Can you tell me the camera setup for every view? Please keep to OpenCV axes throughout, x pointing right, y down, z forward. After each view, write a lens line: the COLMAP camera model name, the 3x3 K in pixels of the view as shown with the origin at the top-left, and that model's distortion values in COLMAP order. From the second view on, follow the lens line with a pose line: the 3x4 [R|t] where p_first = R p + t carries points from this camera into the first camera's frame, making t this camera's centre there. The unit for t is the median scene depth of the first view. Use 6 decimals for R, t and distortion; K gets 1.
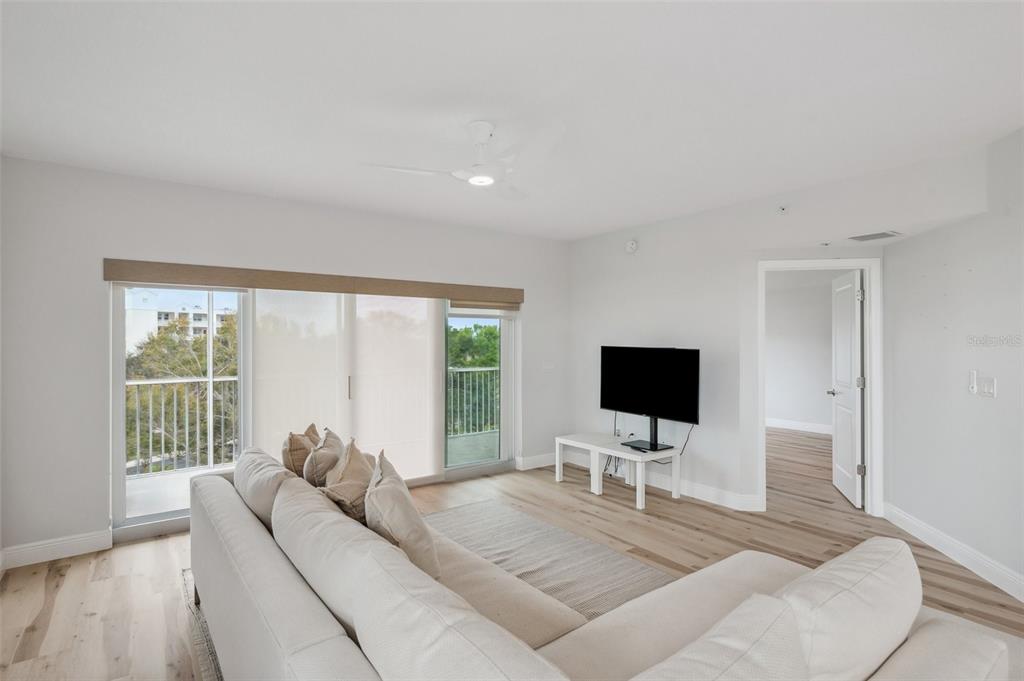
lens RADIAL K [[520.1, 0, 512.9], [0, 520.1, 338.9], [0, 0, 1]] dist [0.004235, -0.000105]
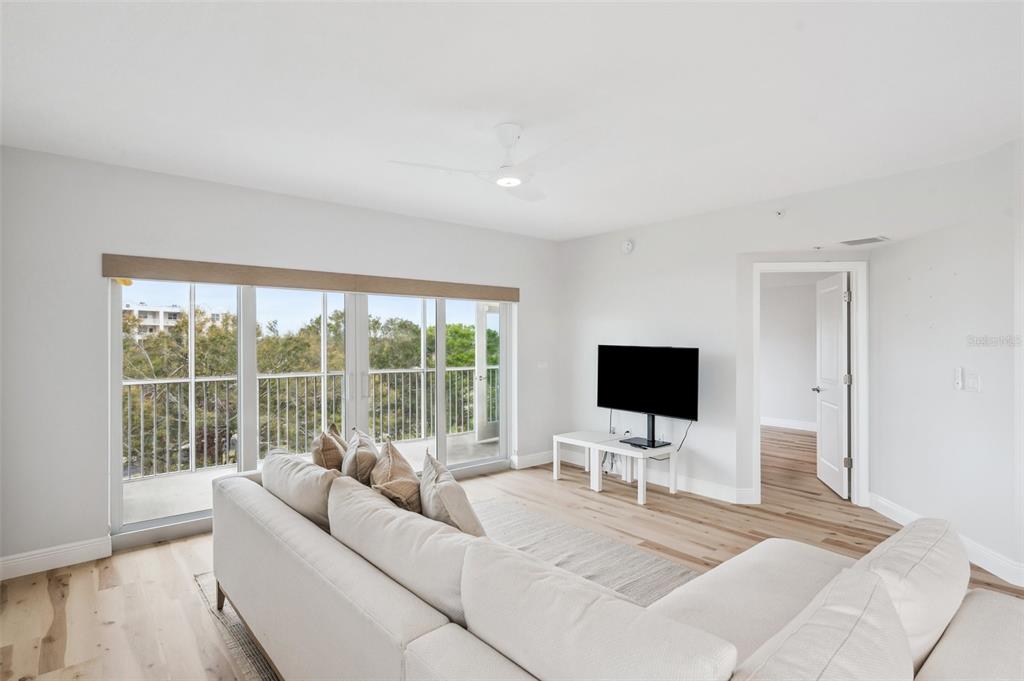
lens RADIAL K [[528.8, 0, 512.7], [0, 528.8, 338.9], [0, 0, 1]] dist [0.003483, 0.001259]
pose [[0.997569, 0.000567, 0.069689, -0.172790], [-0.000701, 0.999998, 0.001909, -0.000459], [-0.069688, -0.001953, 0.997567, -0.040161]]
